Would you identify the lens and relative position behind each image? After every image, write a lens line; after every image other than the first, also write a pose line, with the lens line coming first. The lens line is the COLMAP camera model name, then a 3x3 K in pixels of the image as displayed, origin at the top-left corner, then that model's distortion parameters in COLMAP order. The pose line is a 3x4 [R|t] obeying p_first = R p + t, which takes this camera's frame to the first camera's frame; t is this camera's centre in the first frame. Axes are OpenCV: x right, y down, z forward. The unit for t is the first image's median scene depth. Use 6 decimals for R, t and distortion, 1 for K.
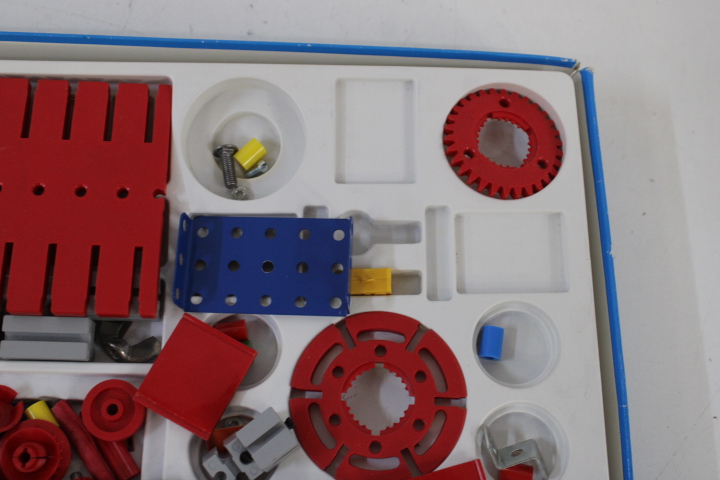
lens RADIAL K [[769.0, 0, 358.4], [0, 769.0, 246.0], [0, 0, 1]] dist [-0.084456, 0.000000]
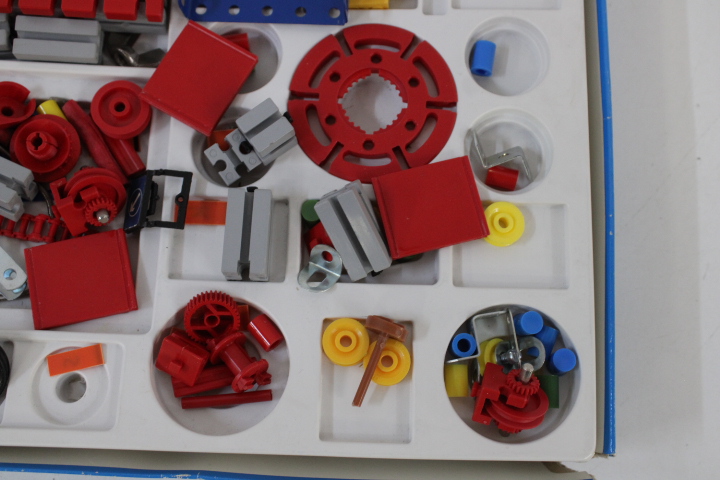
lens RADIAL K [[769.0, 0, 347.2], [0, 769.0, 242.7], [0, 0, 1]] dist [-0.084456, 0.000000]
pose [[0.999461, 0.026590, -0.019244, 0.015742], [-0.023968, 0.991796, 0.125563, 0.250779], [0.022425, -0.125034, 0.991899, -0.060493]]
